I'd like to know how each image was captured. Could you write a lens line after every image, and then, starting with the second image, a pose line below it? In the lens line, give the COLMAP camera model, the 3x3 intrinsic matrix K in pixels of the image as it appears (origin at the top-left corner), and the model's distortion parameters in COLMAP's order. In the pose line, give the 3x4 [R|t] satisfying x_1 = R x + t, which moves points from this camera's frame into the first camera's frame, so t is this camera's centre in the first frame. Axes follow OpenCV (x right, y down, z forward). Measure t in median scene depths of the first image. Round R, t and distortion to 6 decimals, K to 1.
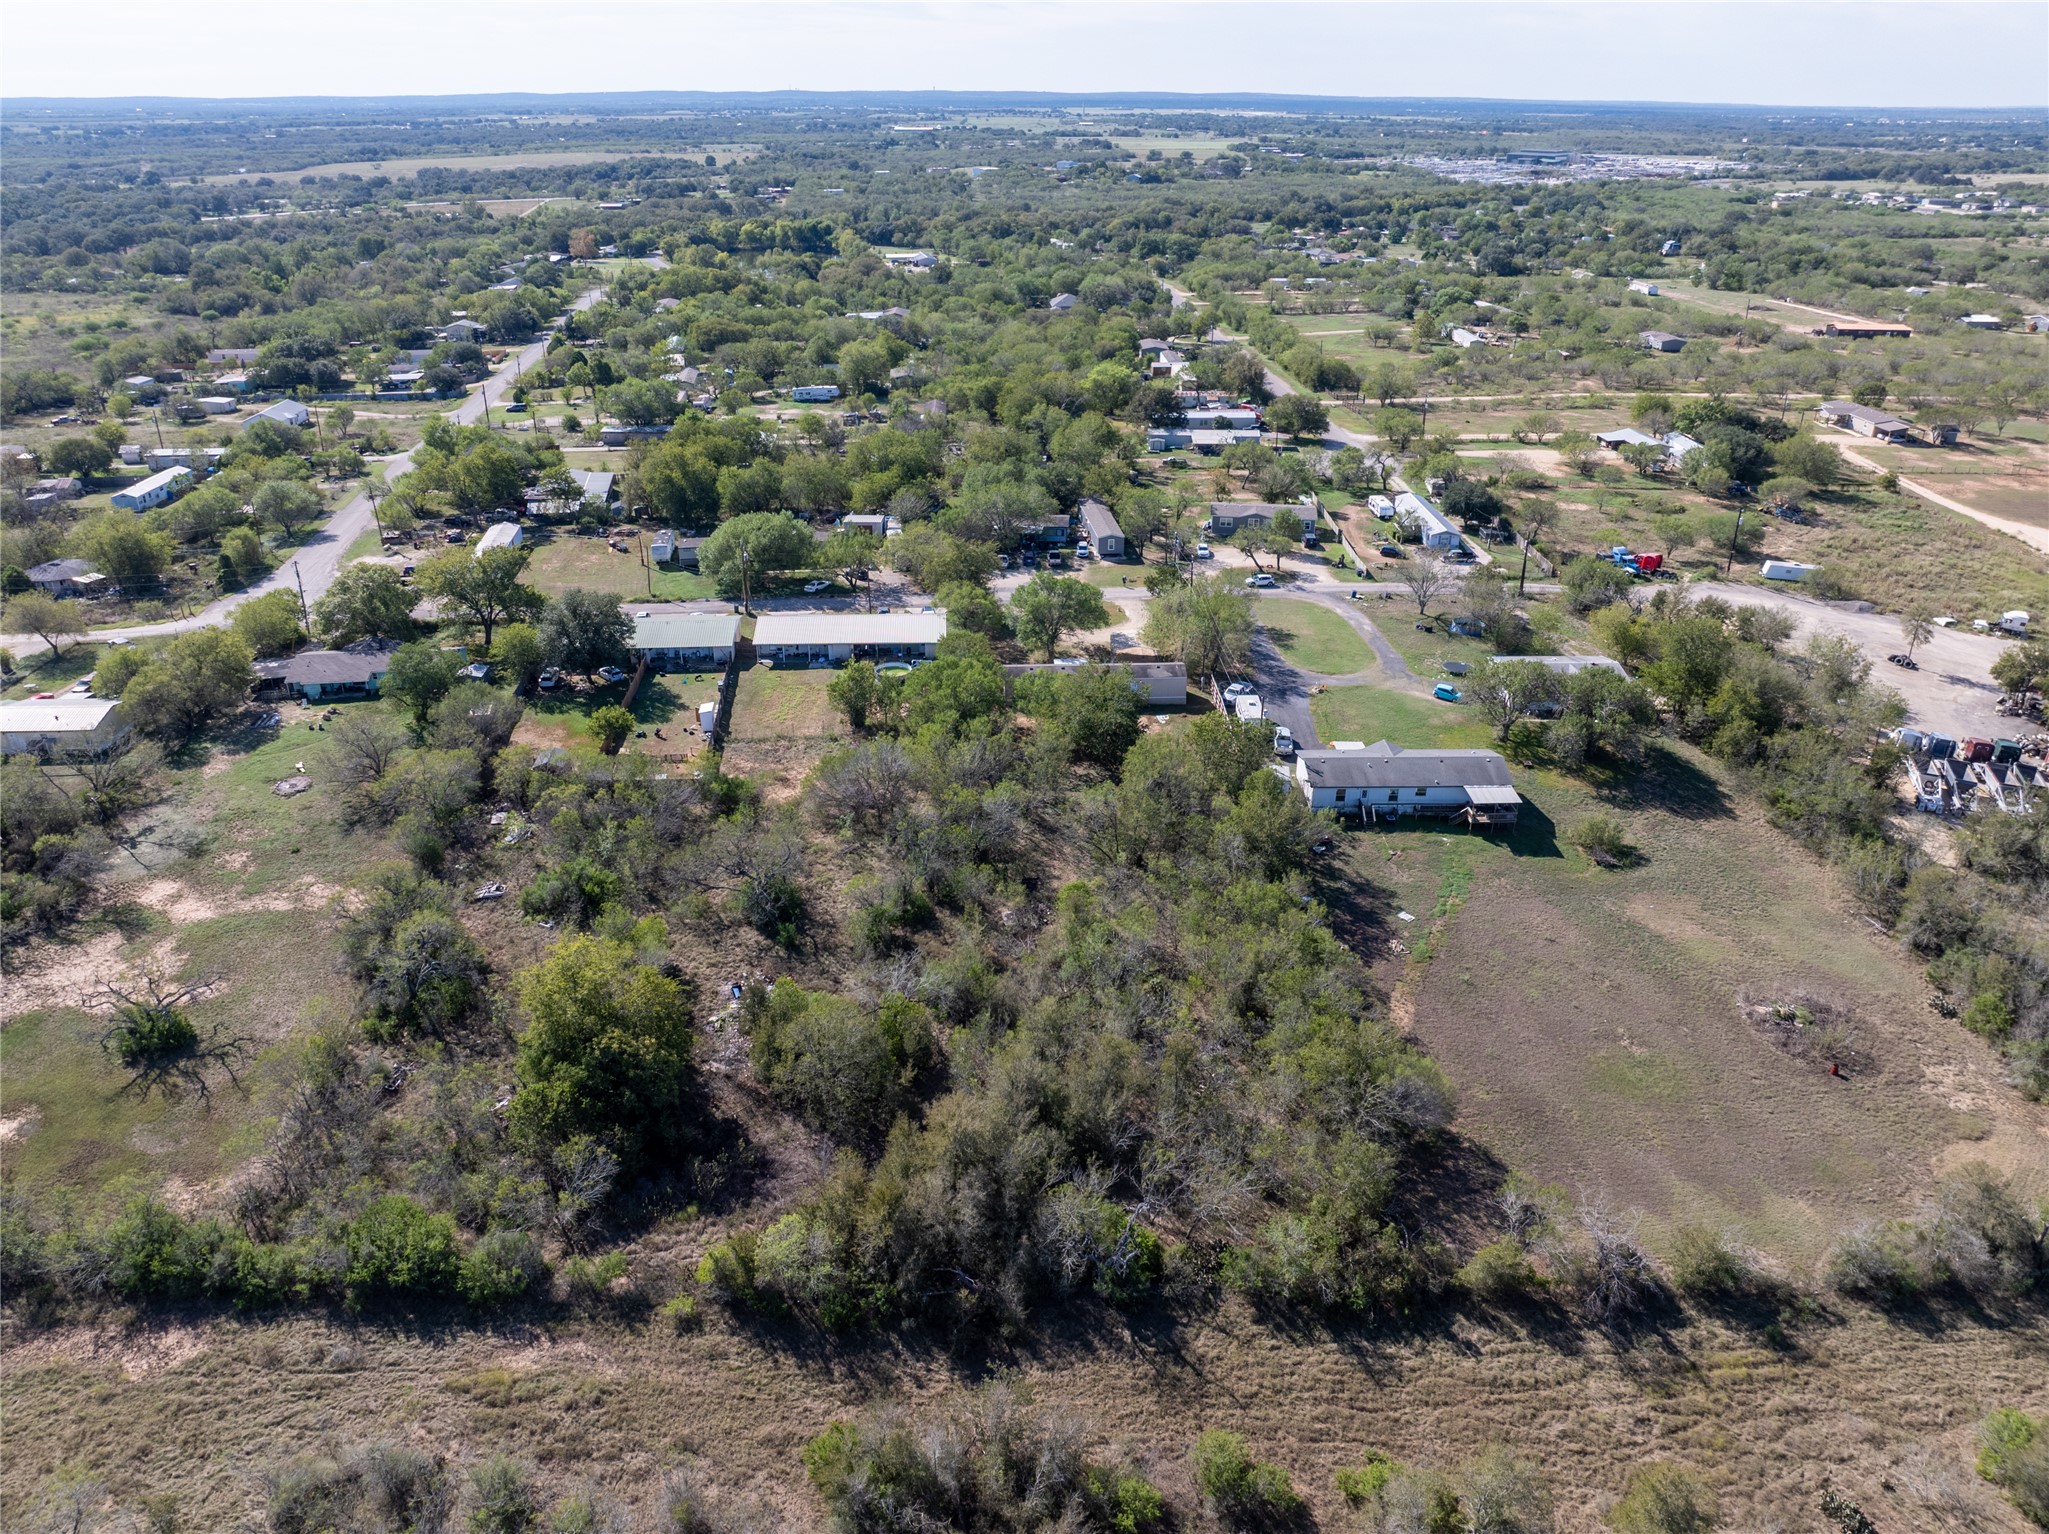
lens RADIAL K [[1414.9, 0, 1024.5], [0, 1414.9, 767.0], [0, 0, 1]] dist [-0.052156, 0.024815]
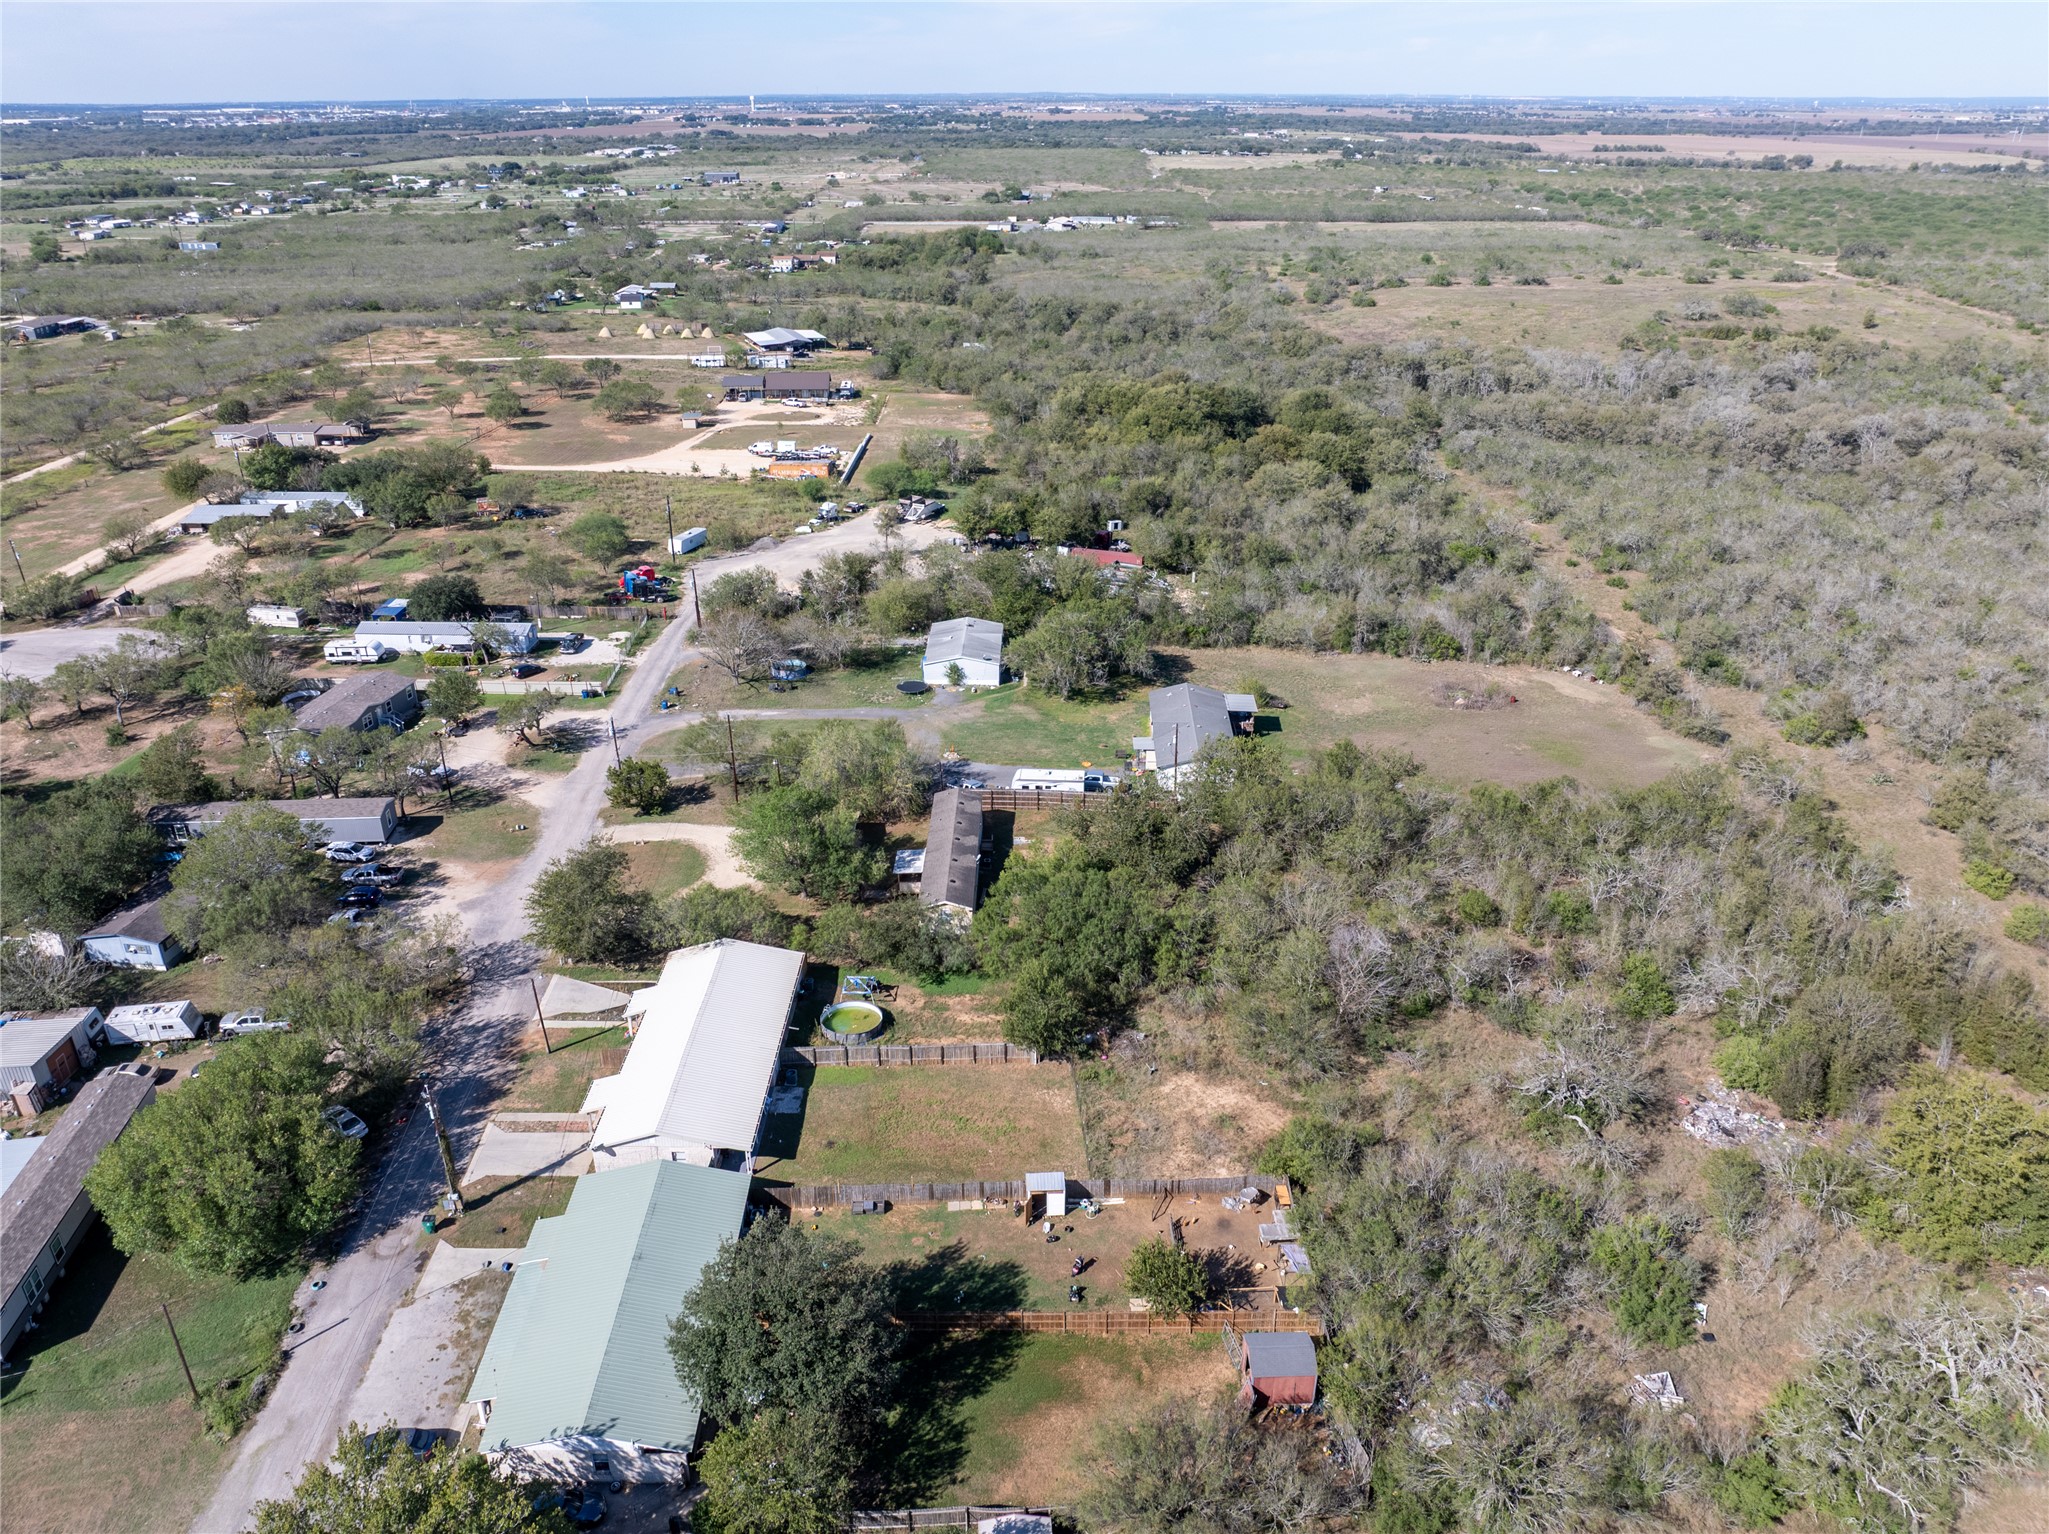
lens RADIAL K [[1414.9, 0, 1024.5], [0, 1414.9, 767.0], [0, 0, 1]] dist [-0.052156, 0.024815]
pose [[0.058167, -0.433070, 0.899481, -0.593654], [0.428945, 0.824437, 0.369201, -0.352115], [-0.901456, 0.364353, 0.233718, 0.712396]]
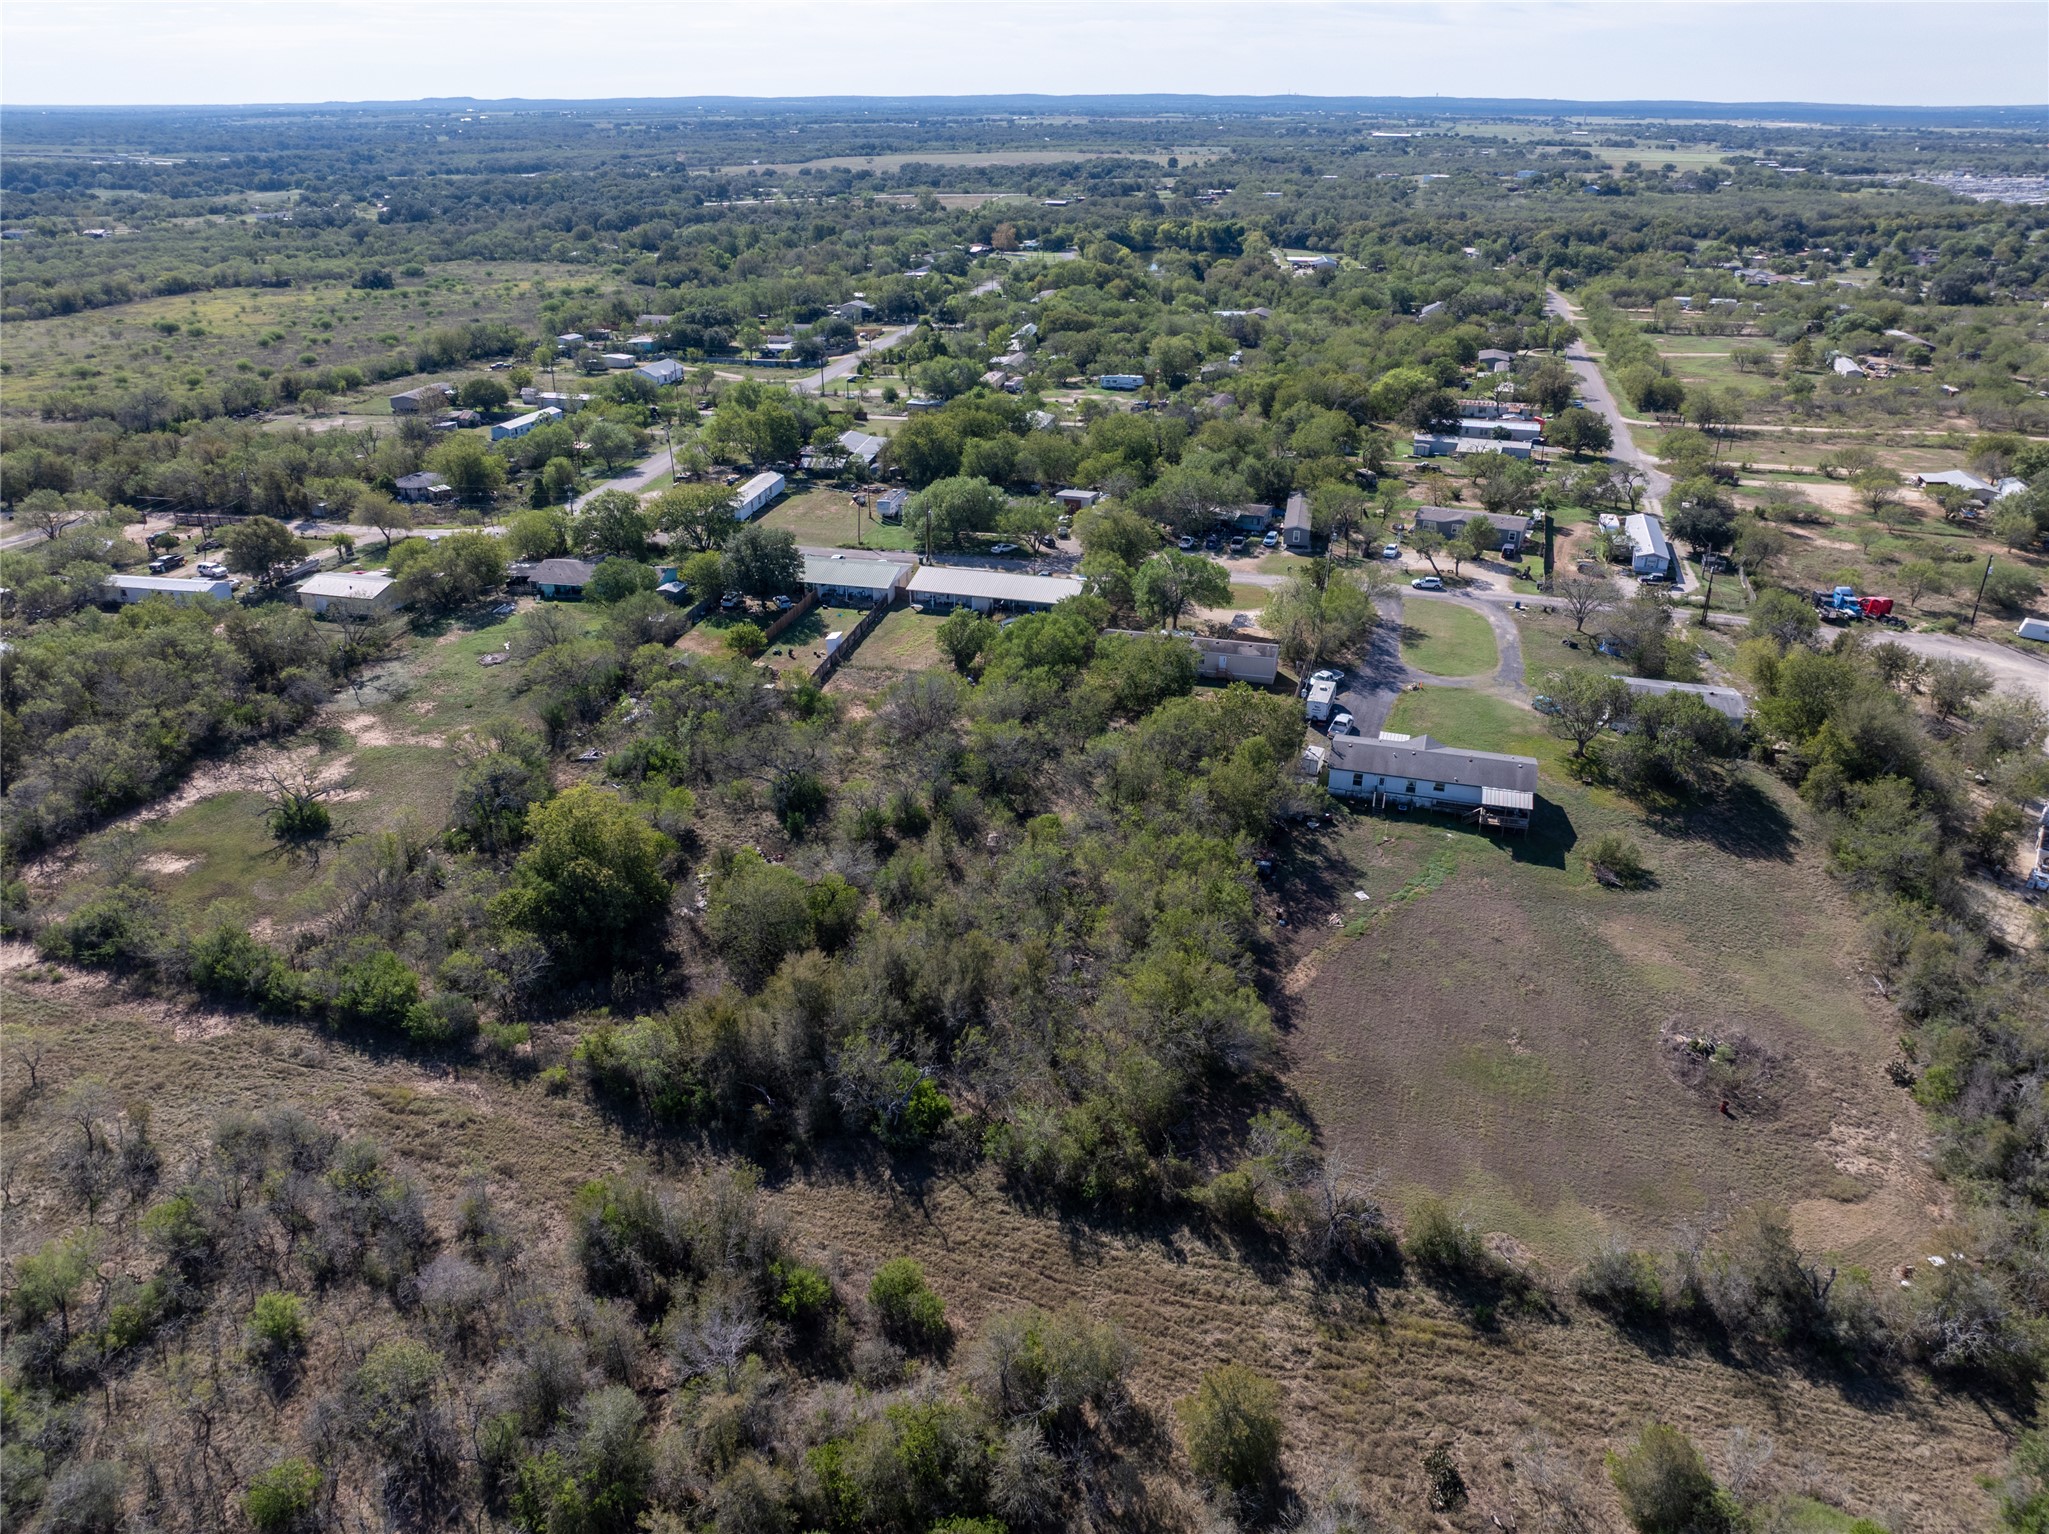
lens RADIAL K [[1399.3, 0, 1024.5], [0, 1399.3, 767.0], [0, 0, 1]] dist [-0.035198, 0.001231]
pose [[0.951794, 0.131561, -0.277093, 0.217789], [-0.131353, 0.991146, 0.019398, 0.018424], [0.277191, 0.017934, 0.960647, -0.033131]]
